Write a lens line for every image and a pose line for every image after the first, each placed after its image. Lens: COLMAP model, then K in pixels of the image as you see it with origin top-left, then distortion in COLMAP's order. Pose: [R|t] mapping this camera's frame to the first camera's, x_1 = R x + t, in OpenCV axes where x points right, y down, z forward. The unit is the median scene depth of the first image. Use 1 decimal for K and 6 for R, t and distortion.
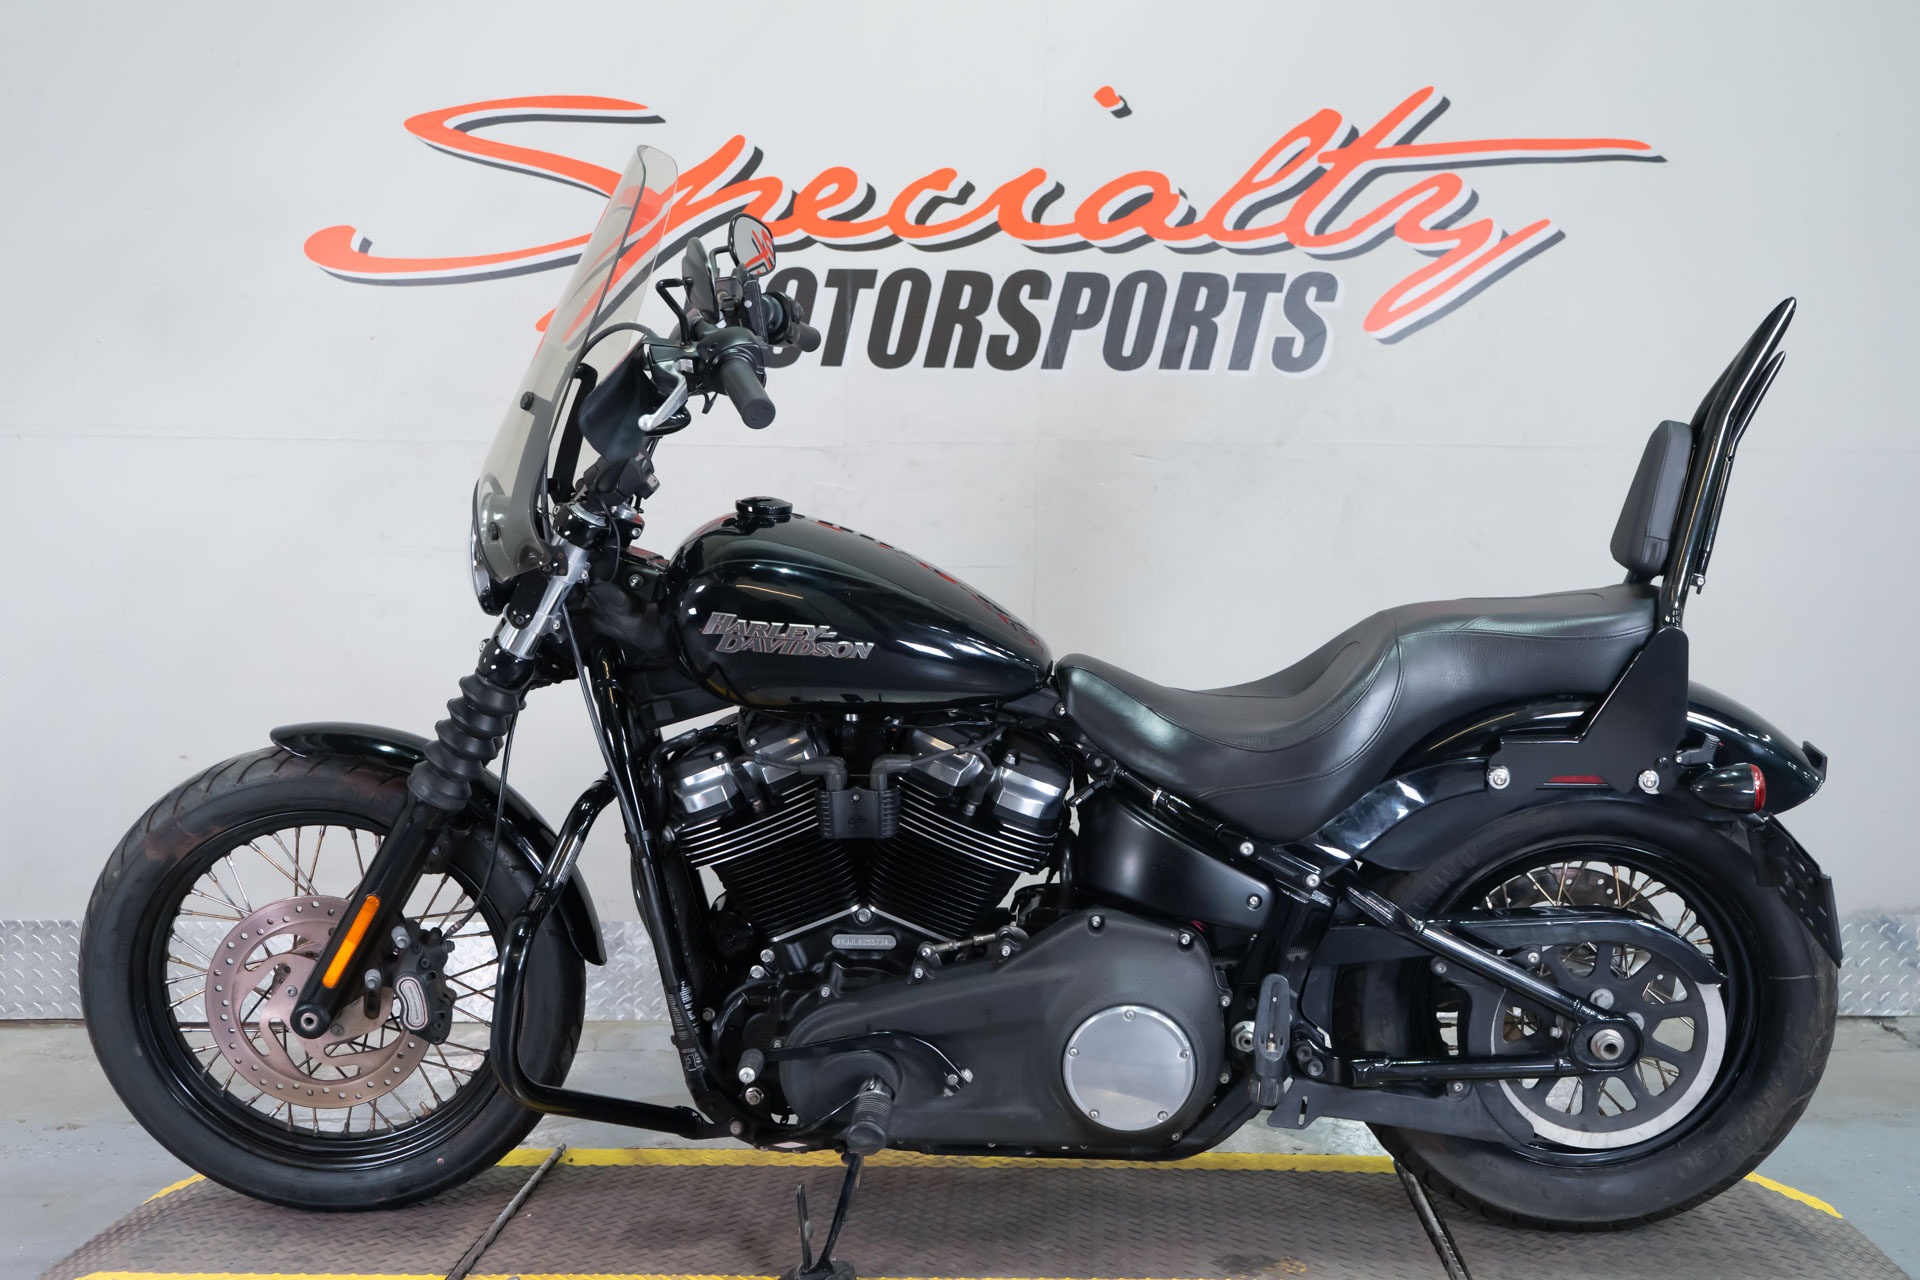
lens RADIAL K [[2136.2, 0, 962.8], [0, 2136.2, 645.0], [0, 0, 1]] dist [0.019129, 0.000000]
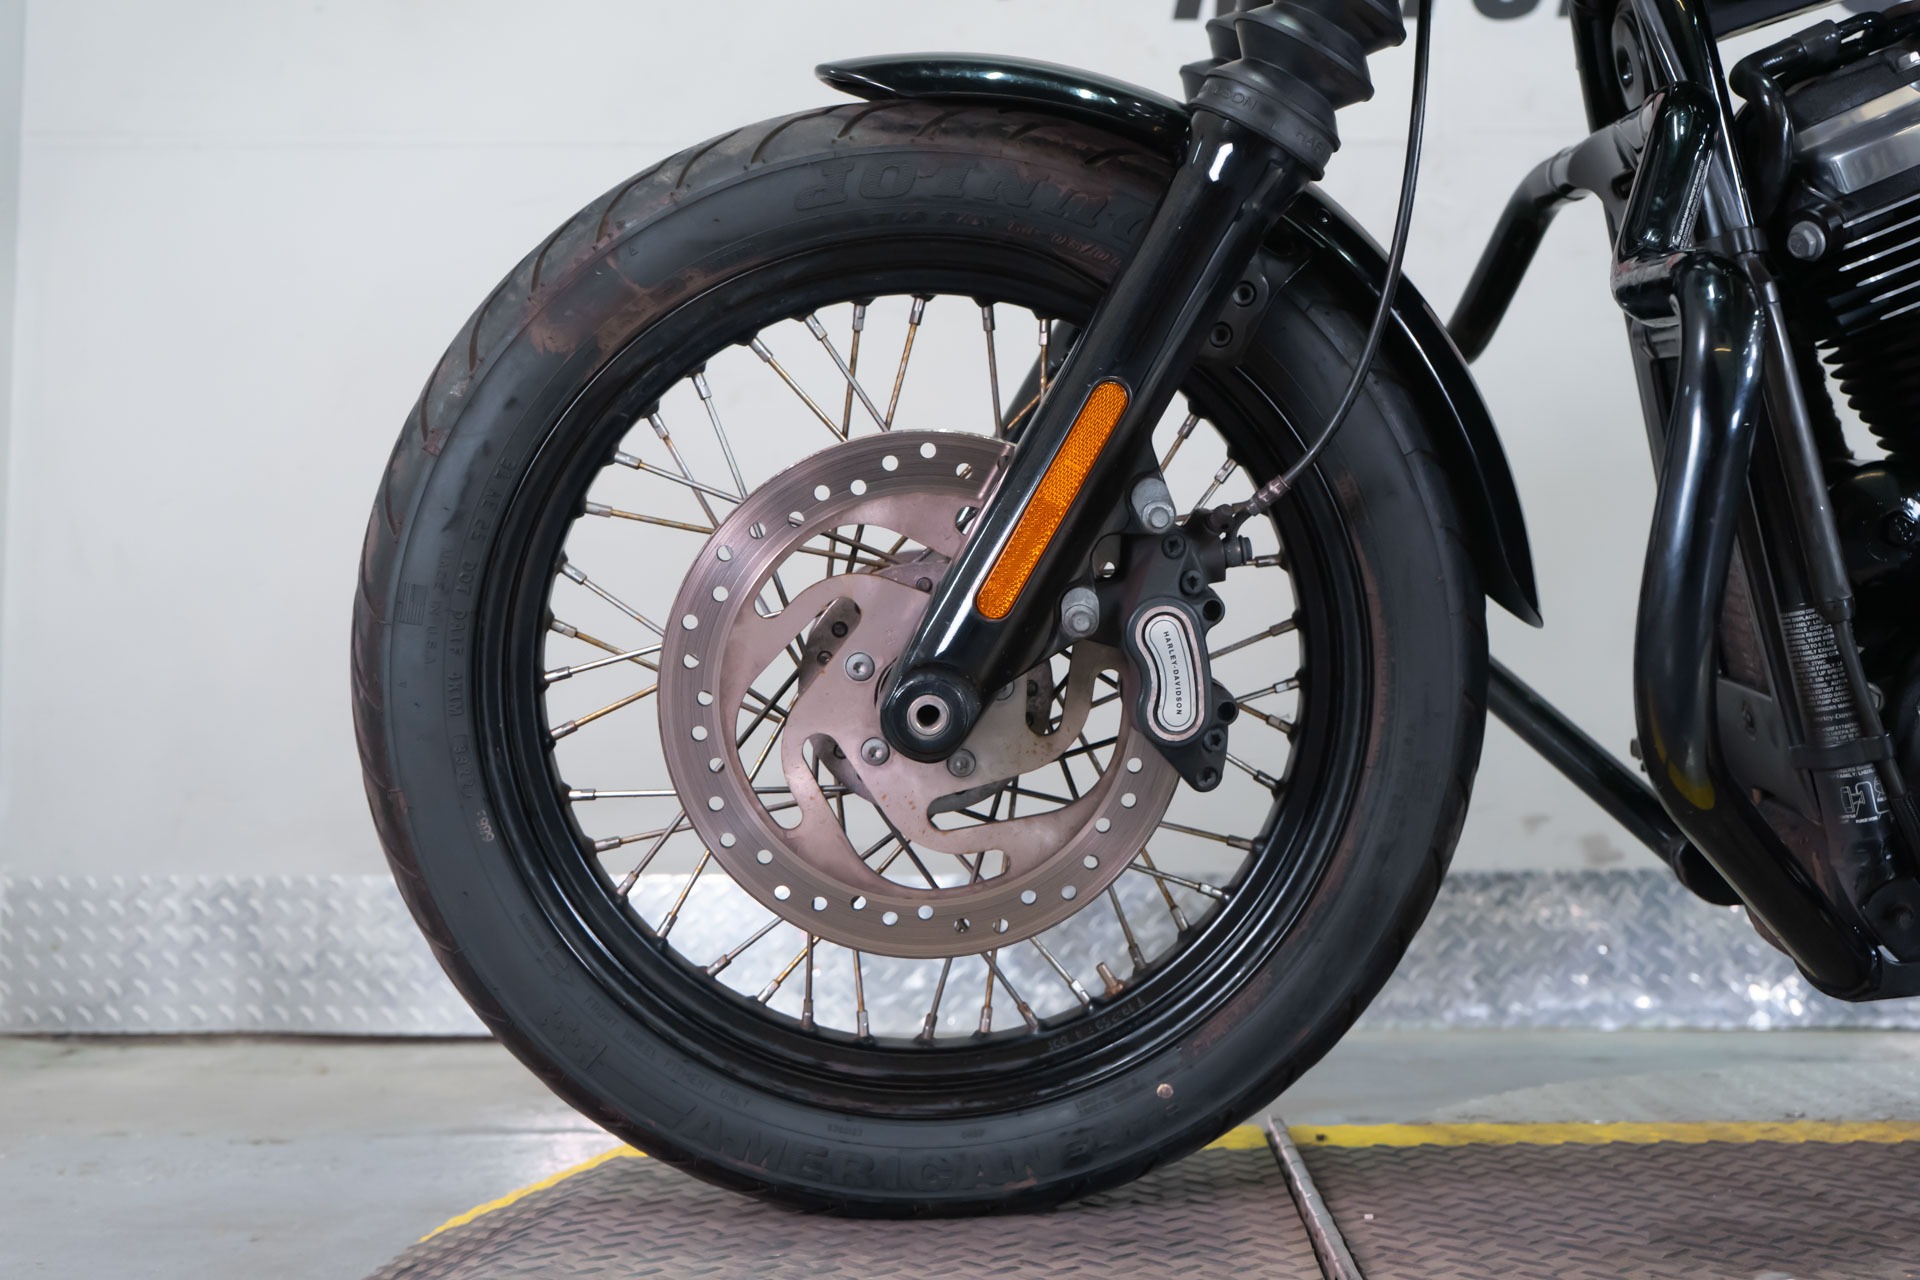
lens RADIAL K [[2136.2, 0, 947.8], [0, 2136.2, 646.6], [0, 0, 1]] dist [0.019129, 0.000000]
pose [[0.999916, -0.012481, 0.003414, -0.302238], [0.012756, 0.995083, -0.098219, 0.202693], [-0.002172, 0.098254, 0.995159, 0.585813]]
